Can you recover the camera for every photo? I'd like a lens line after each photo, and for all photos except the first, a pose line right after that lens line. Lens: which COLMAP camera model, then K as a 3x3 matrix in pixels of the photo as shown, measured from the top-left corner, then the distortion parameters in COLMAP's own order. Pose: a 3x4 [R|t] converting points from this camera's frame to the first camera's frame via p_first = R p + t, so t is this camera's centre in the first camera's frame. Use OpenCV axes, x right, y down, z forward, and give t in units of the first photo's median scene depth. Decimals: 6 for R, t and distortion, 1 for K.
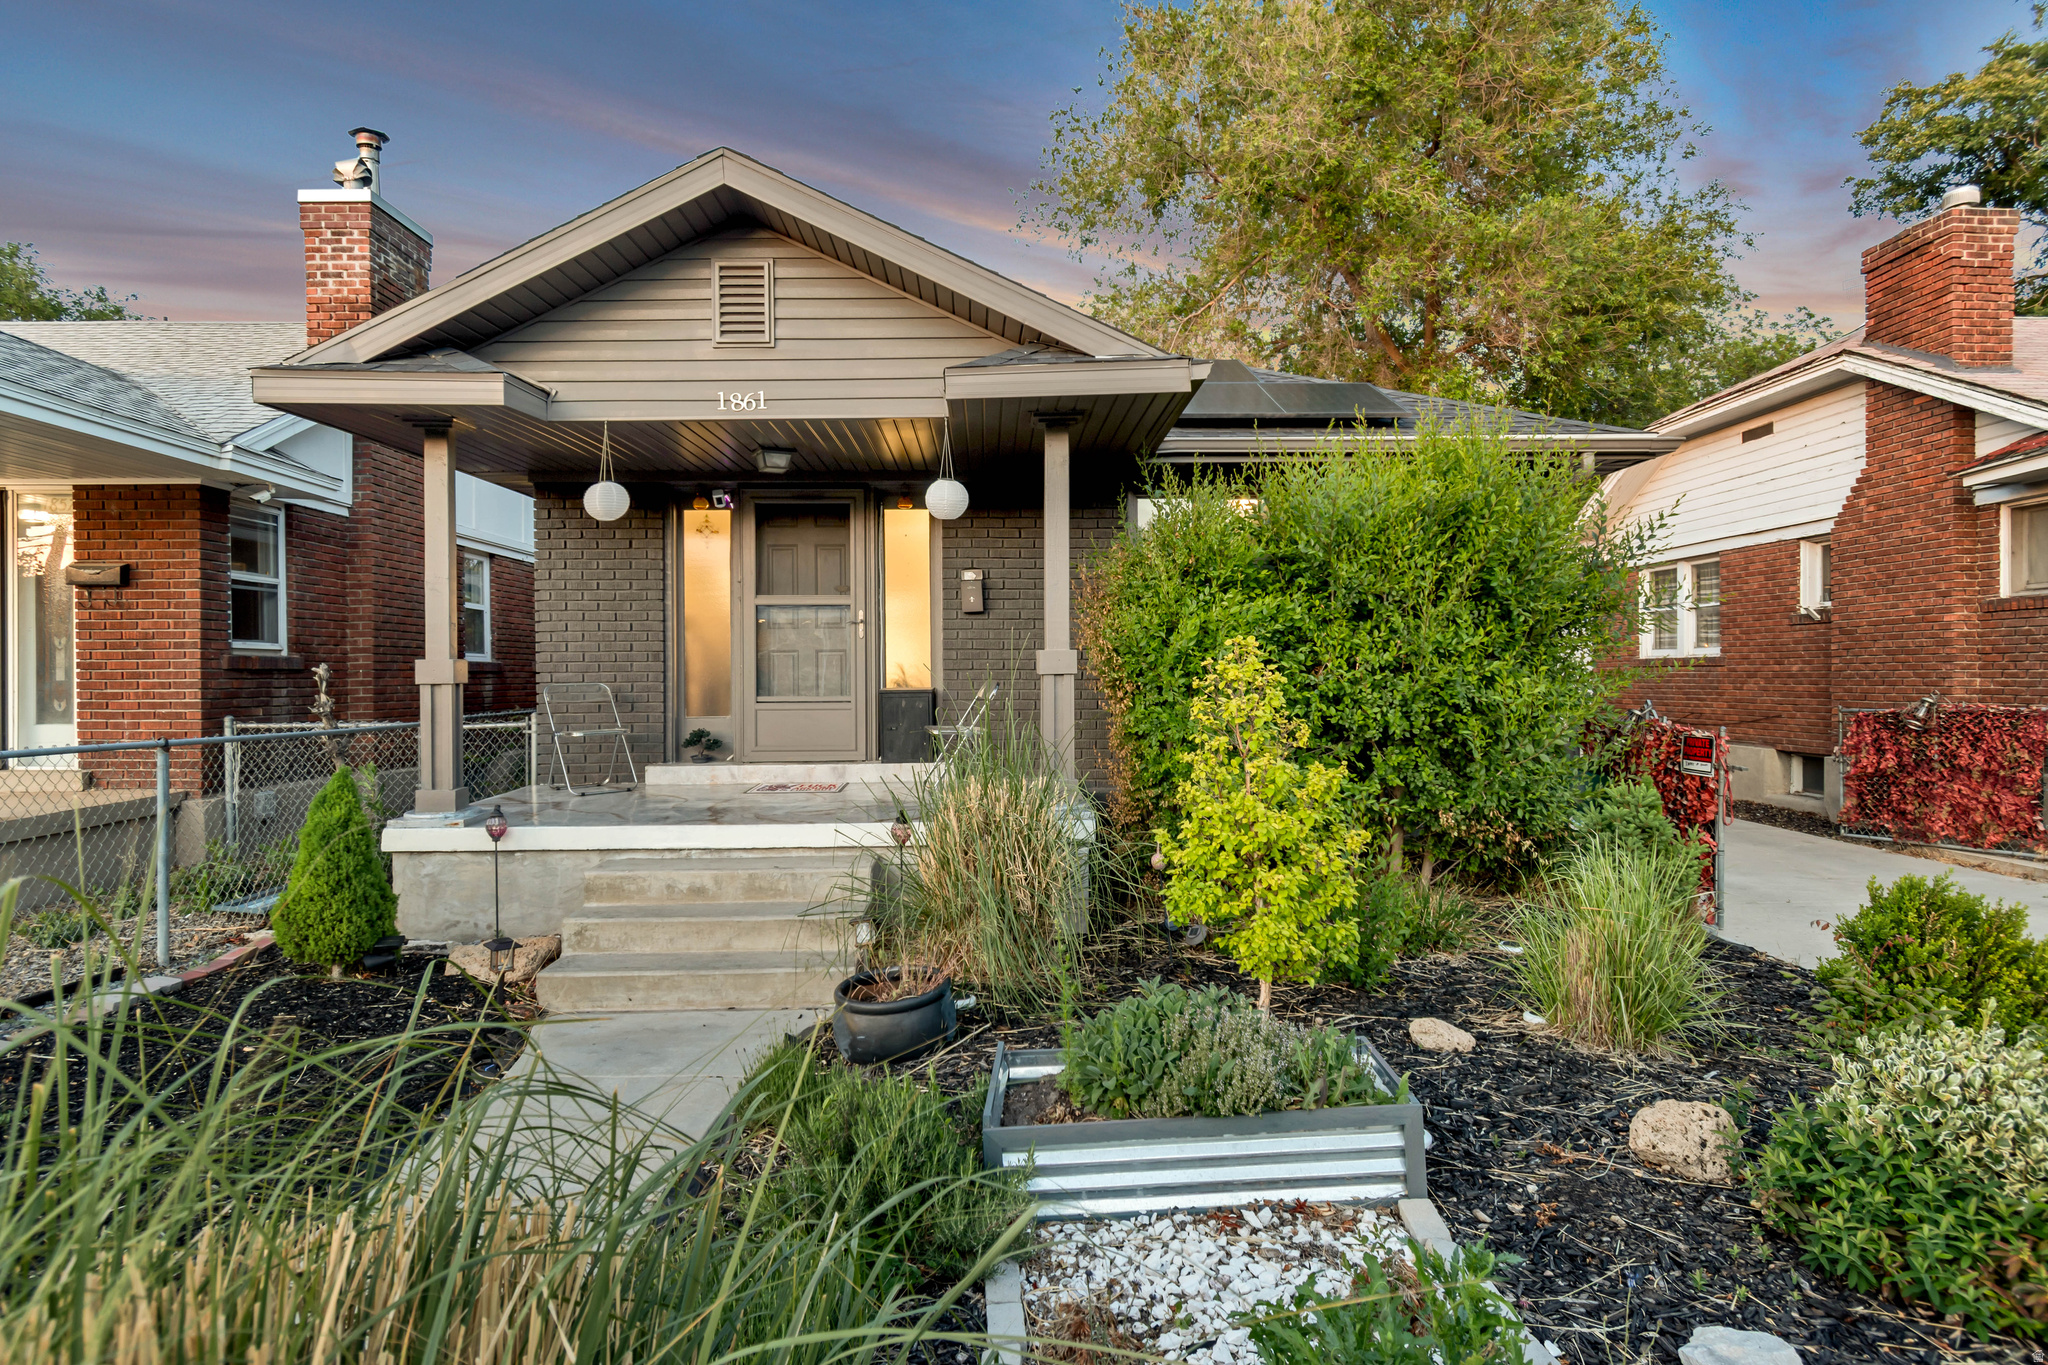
lens RADIAL K [[1102.3, 0, 1026.6], [0, 1102.3, 677.7], [0, 0, 1]] dist [0.001698, -0.004368]
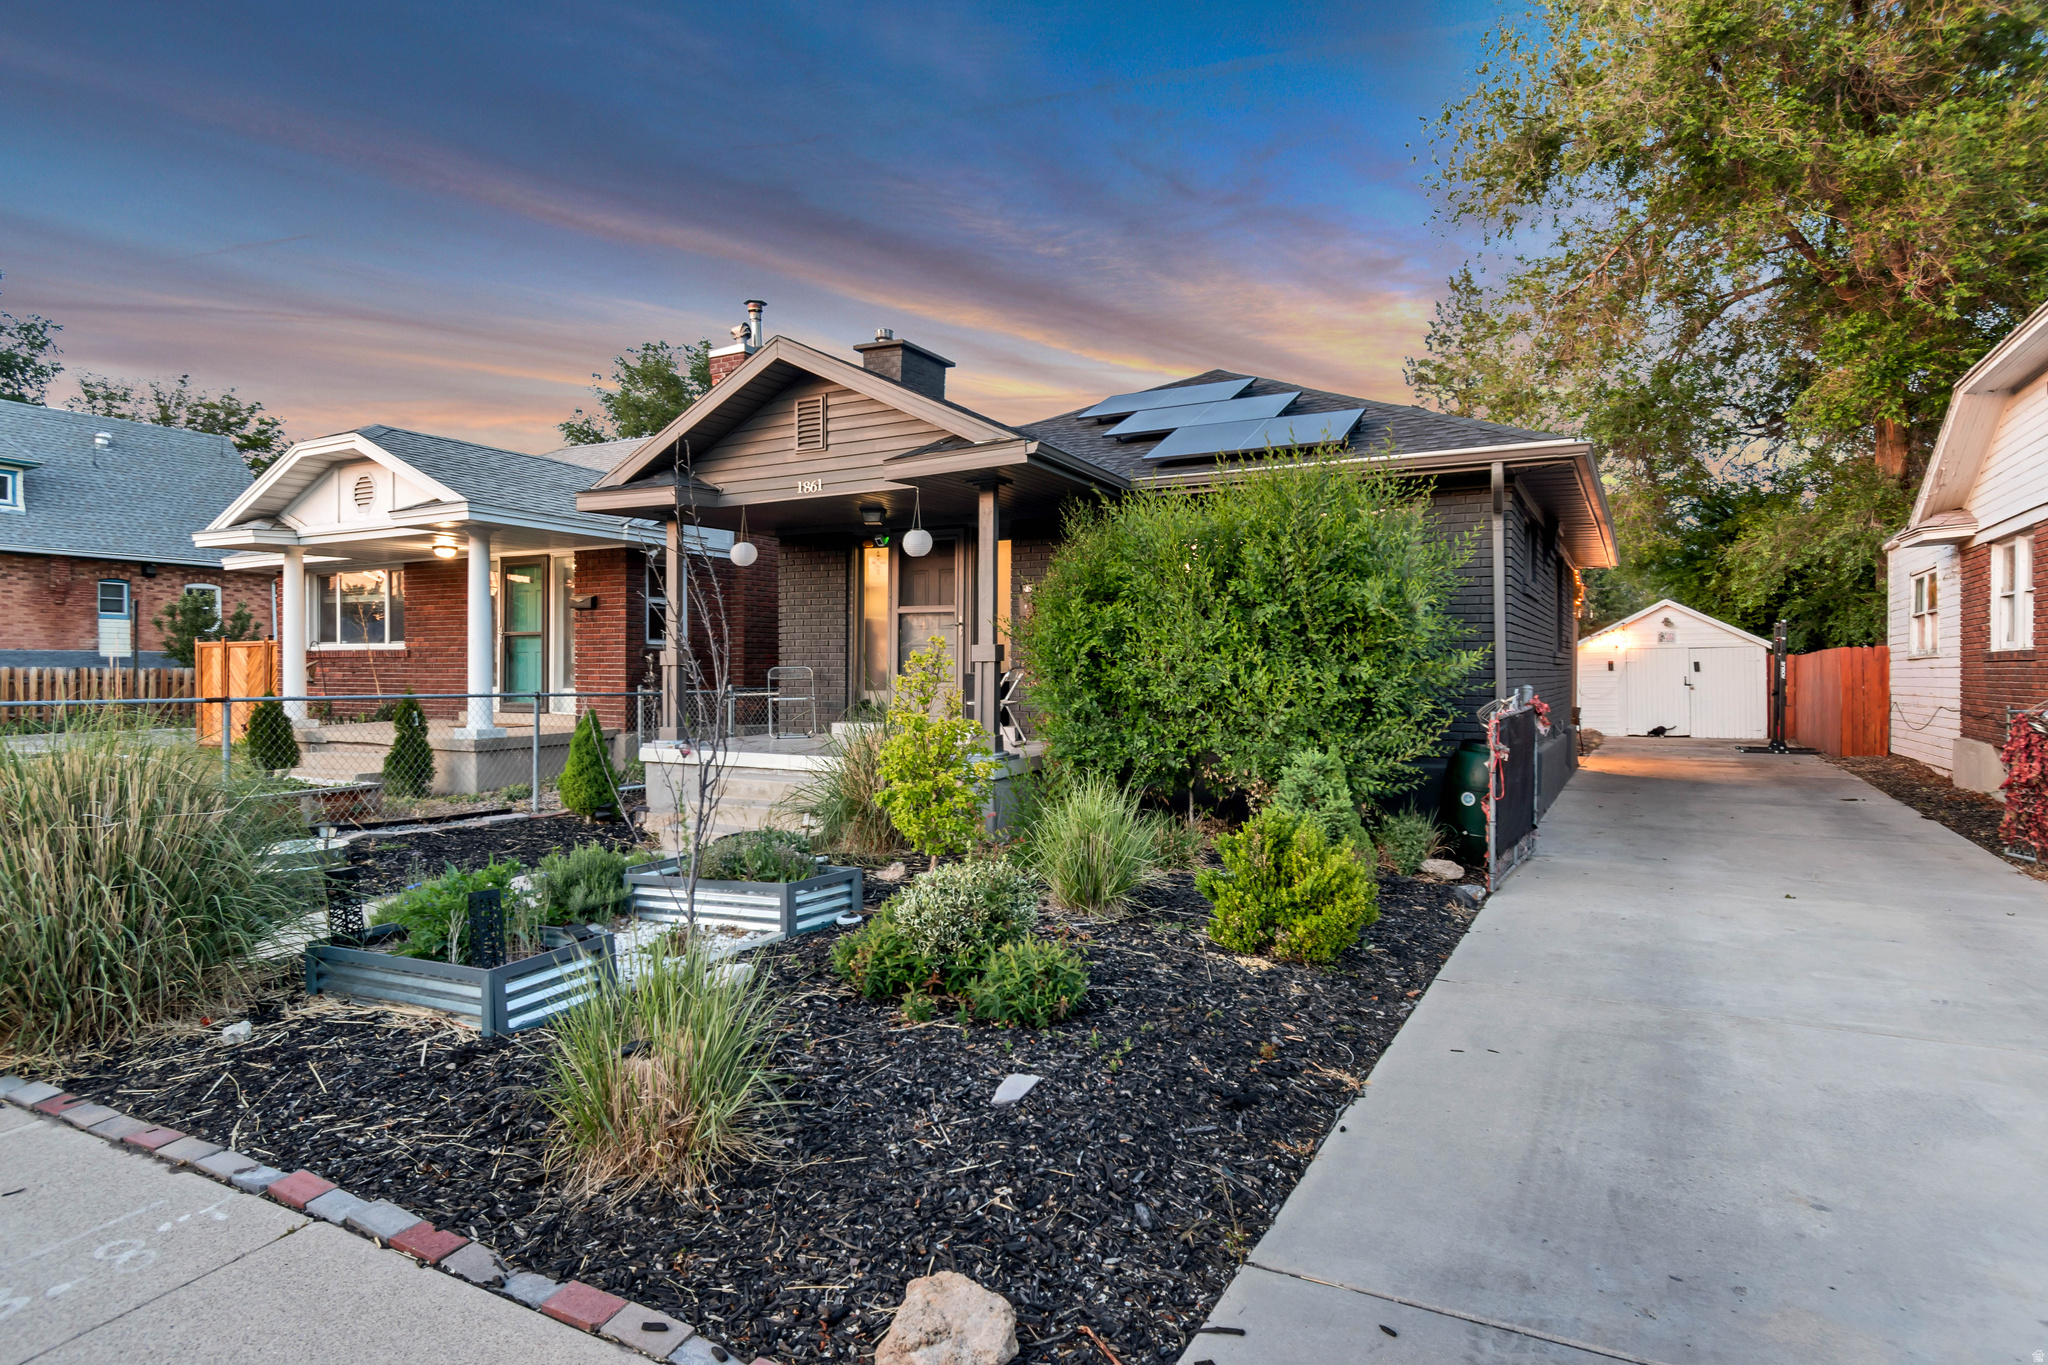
lens RADIAL K [[1102.3, 0, 1032.2], [0, 1102.3, 677.3], [0, 0, 1]] dist [0.001698, -0.004368]
pose [[0.872186, 0.012463, -0.489016, 0.665785], [-0.009203, 0.999917, 0.009070, 0.002666], [0.489088, -0.003410, 0.872228, -0.182029]]
